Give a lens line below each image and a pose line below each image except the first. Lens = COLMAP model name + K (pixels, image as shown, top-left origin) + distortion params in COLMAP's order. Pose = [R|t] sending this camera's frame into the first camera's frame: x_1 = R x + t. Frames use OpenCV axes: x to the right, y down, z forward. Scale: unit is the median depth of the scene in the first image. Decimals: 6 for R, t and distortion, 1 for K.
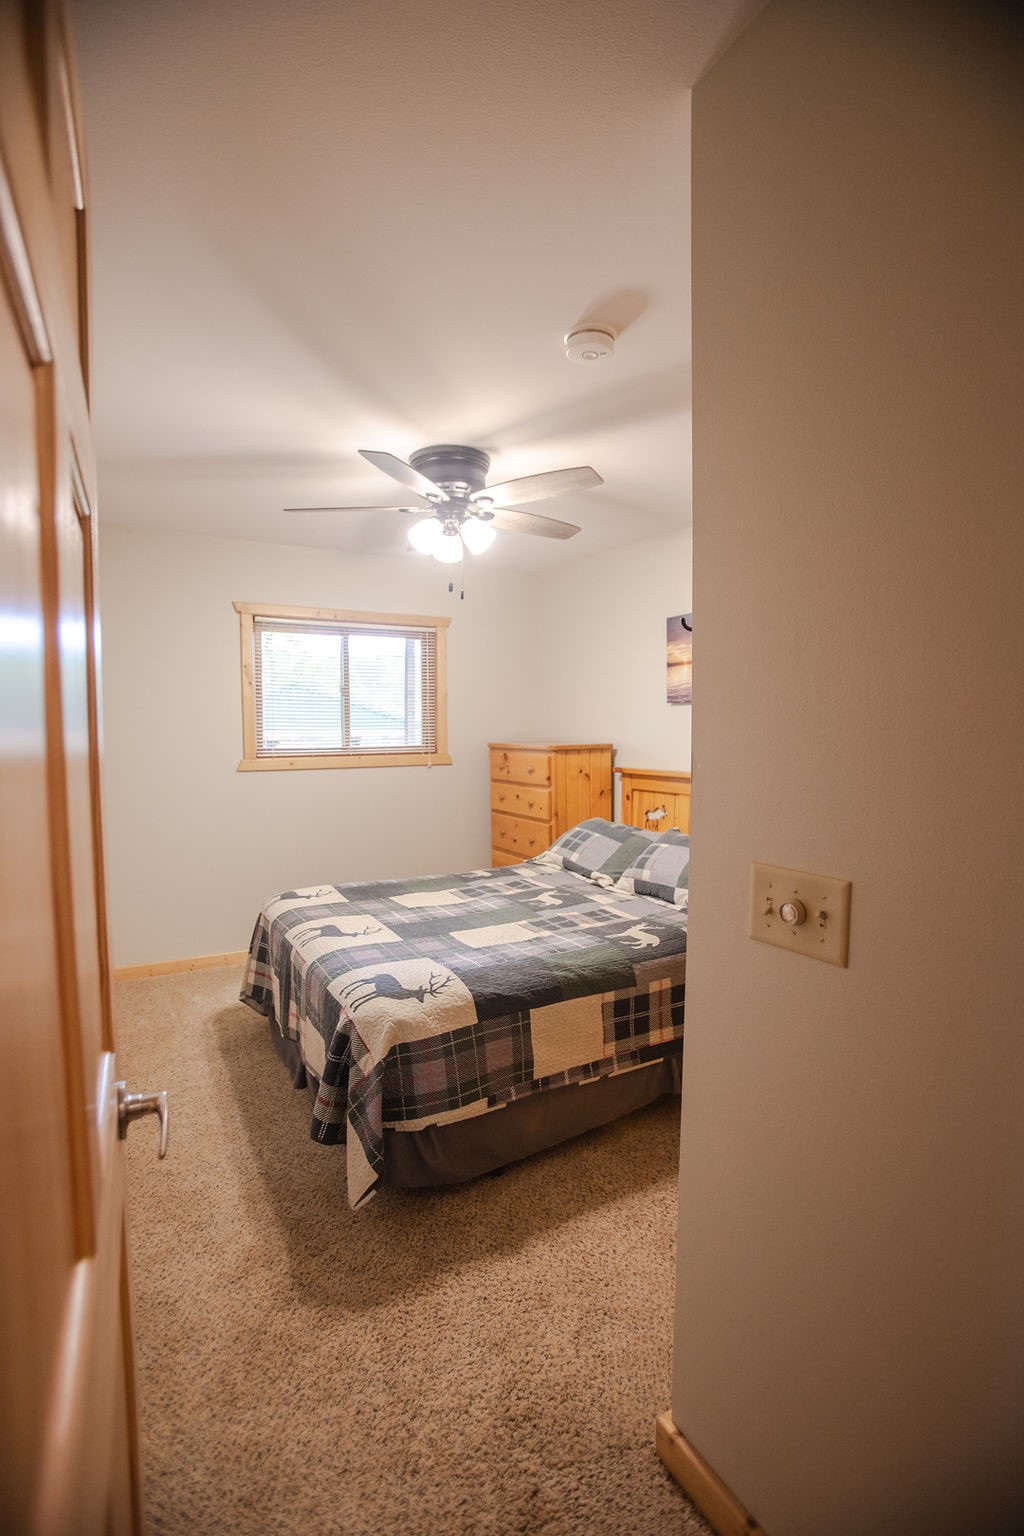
lens RADIAL K [[700.8, 0, 506.9], [0, 700.8, 779.0], [0, 0, 1]] dist [-0.079719, 0.035324]
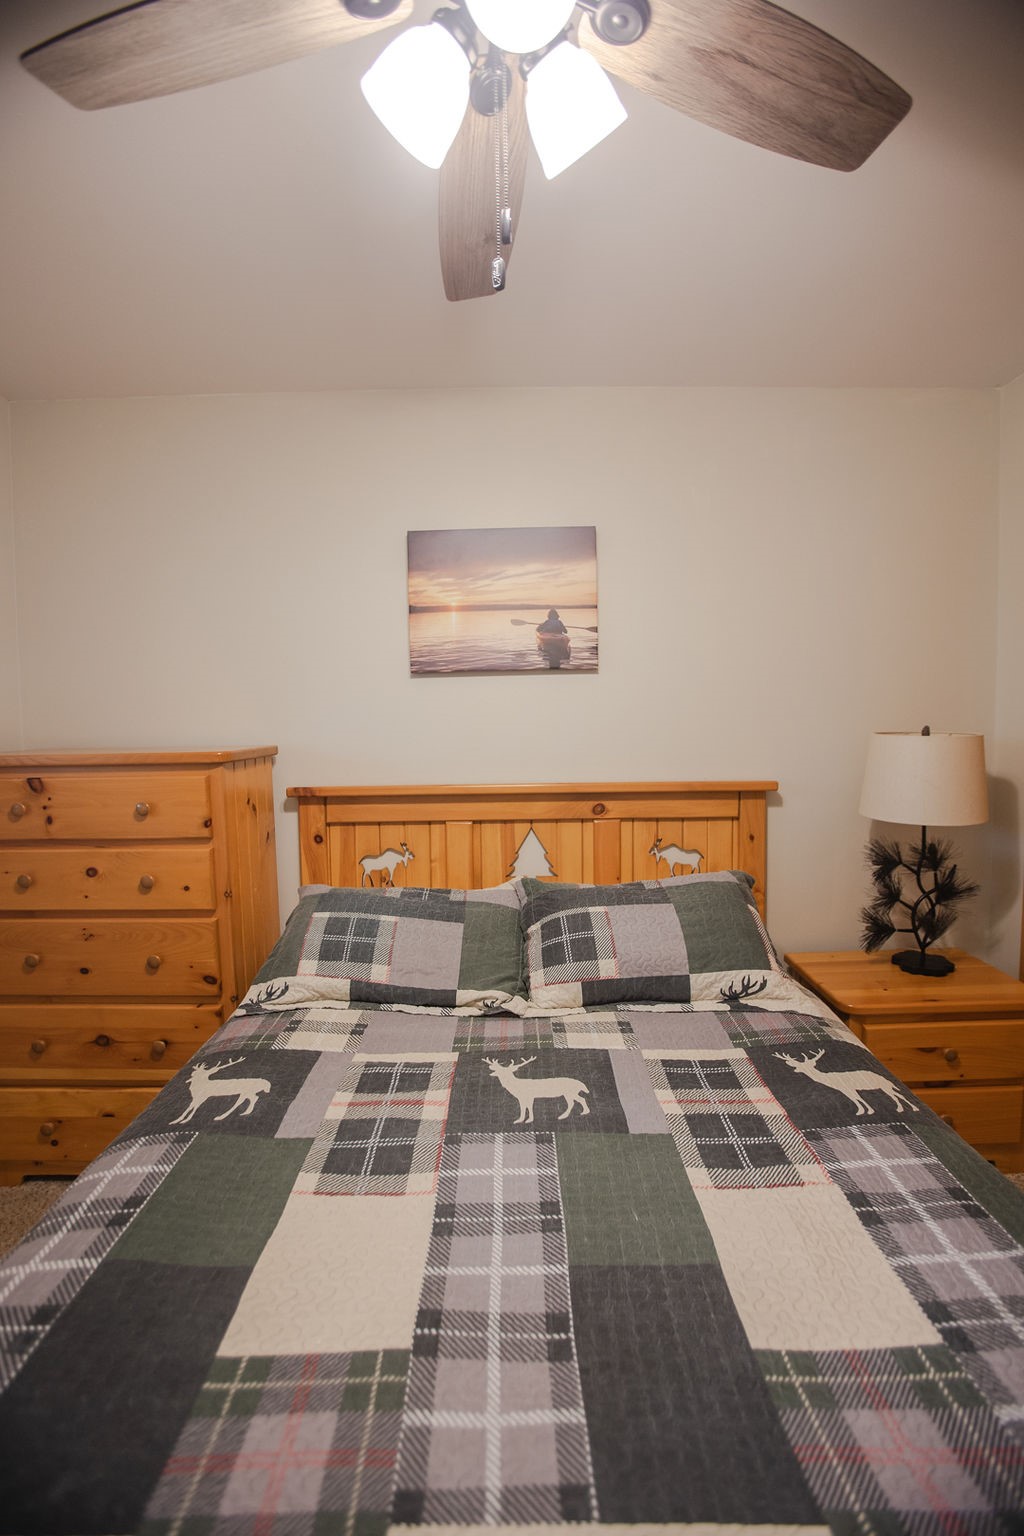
lens RADIAL K [[700.8, 0, 506.9], [0, 700.8, 779.0], [0, 0, 1]] dist [-0.079719, 0.035324]
pose [[0.499252, -0.069729, 0.863646, -0.314910], [0.076792, 0.996395, 0.036056, -0.041146], [-0.863047, 0.048320, 0.502807, 0.779183]]
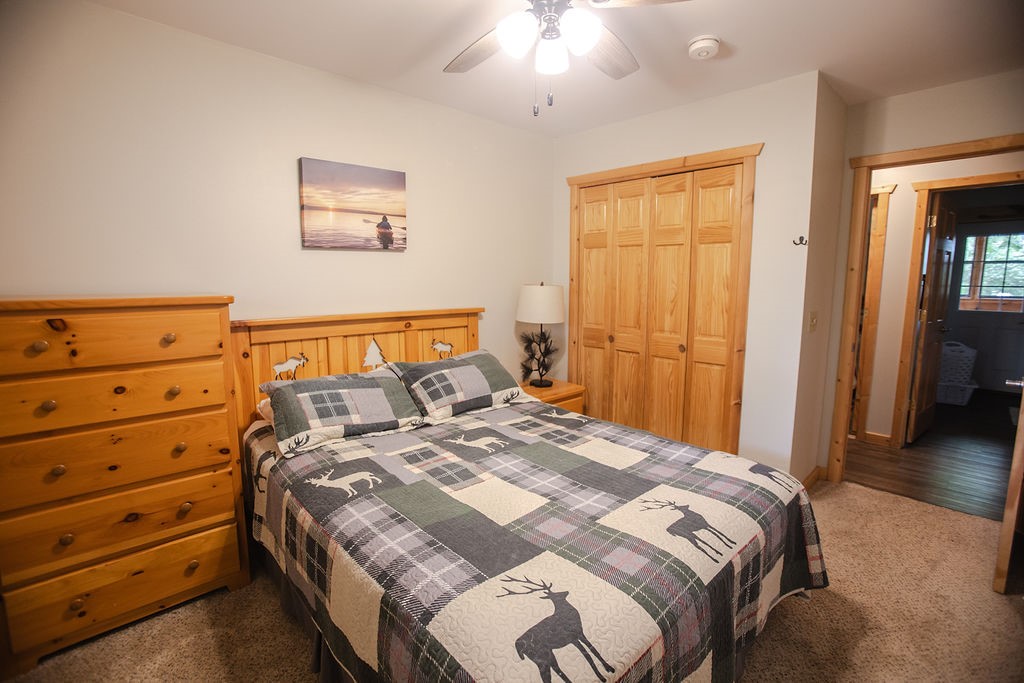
lens RADIAL K [[467.2, 0, 509.7], [0, 467.2, 339.7], [0, 0, 1]] dist [-0.079719, 0.035324]
pose [[-0.220087, -0.127393, 0.967126, -0.575327], [0.066297, 0.987190, 0.145123, -0.068007], [-0.973225, 0.096058, -0.208822, 1.073597]]
